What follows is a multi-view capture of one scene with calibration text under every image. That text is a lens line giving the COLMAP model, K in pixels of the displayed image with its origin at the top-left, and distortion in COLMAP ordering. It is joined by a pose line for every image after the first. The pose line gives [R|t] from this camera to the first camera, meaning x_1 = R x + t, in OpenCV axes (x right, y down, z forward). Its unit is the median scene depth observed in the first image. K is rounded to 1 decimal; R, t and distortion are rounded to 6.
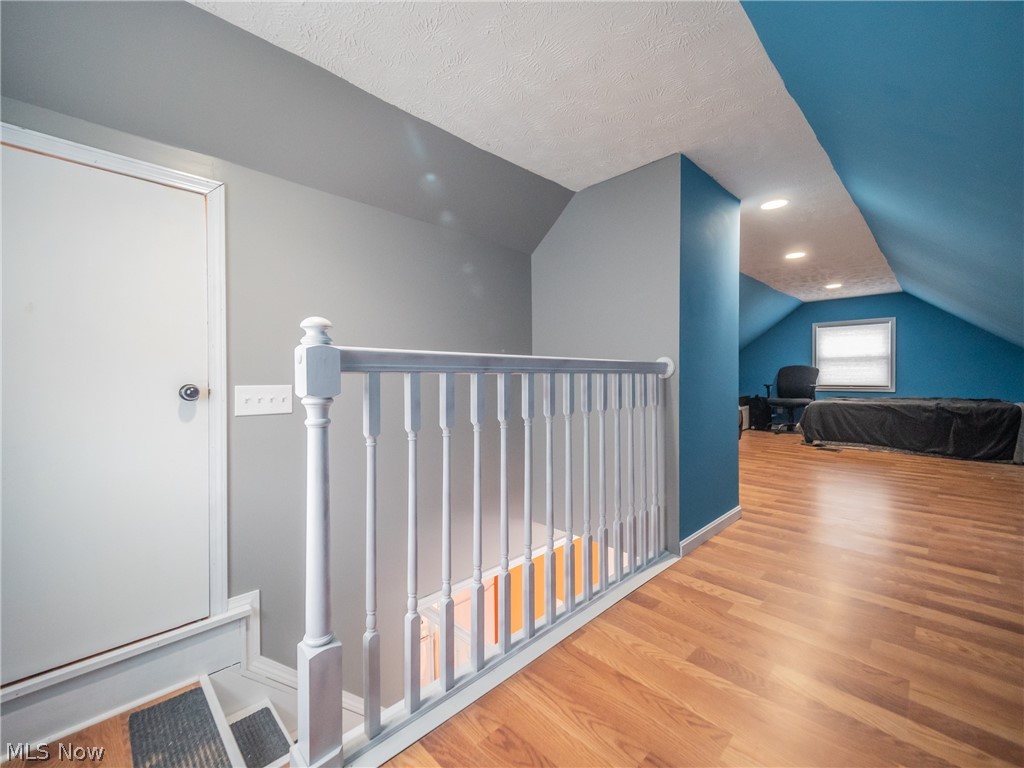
lens RADIAL K [[456.4, 0, 504.7], [0, 456.4, 377.9], [0, 0, 1]] dist [-0.000370, 0.000002]
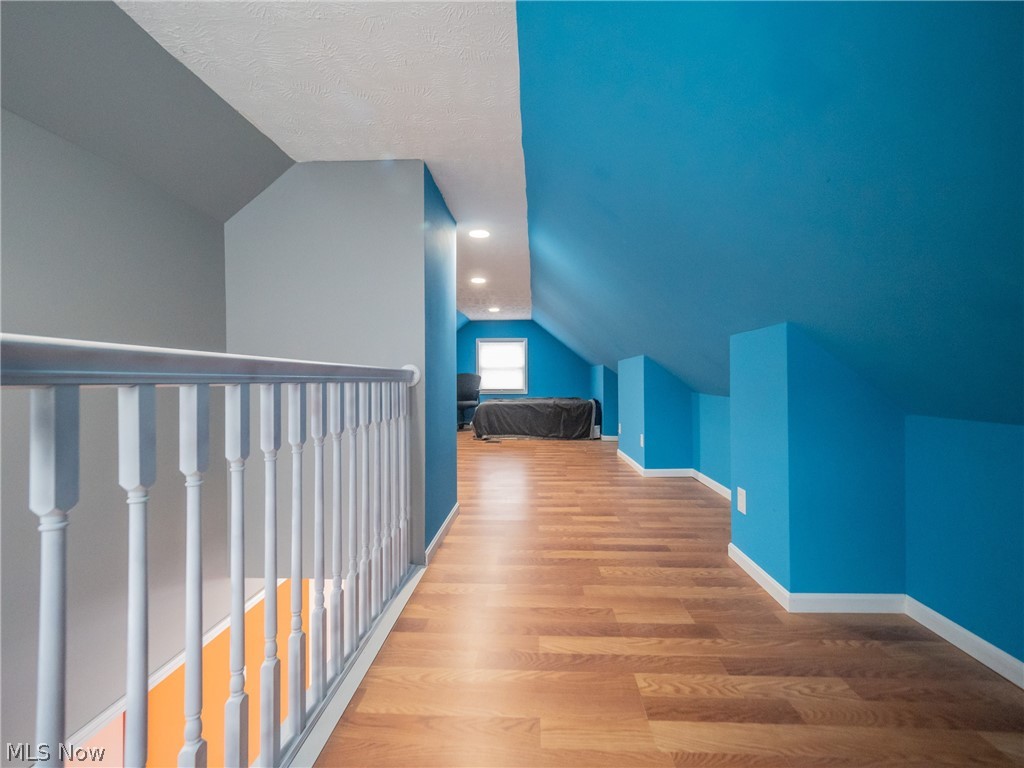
lens RADIAL K [[447.8, 0, 513.2], [0, 447.8, 377.3], [0, 0, 1]] dist [0.002536, -0.015682]
pose [[0.691130, 0.005687, 0.722708, -0.168083], [-0.000256, 0.999971, -0.007624, -0.010185], [-0.722730, 0.005084, 0.691112, 0.165084]]
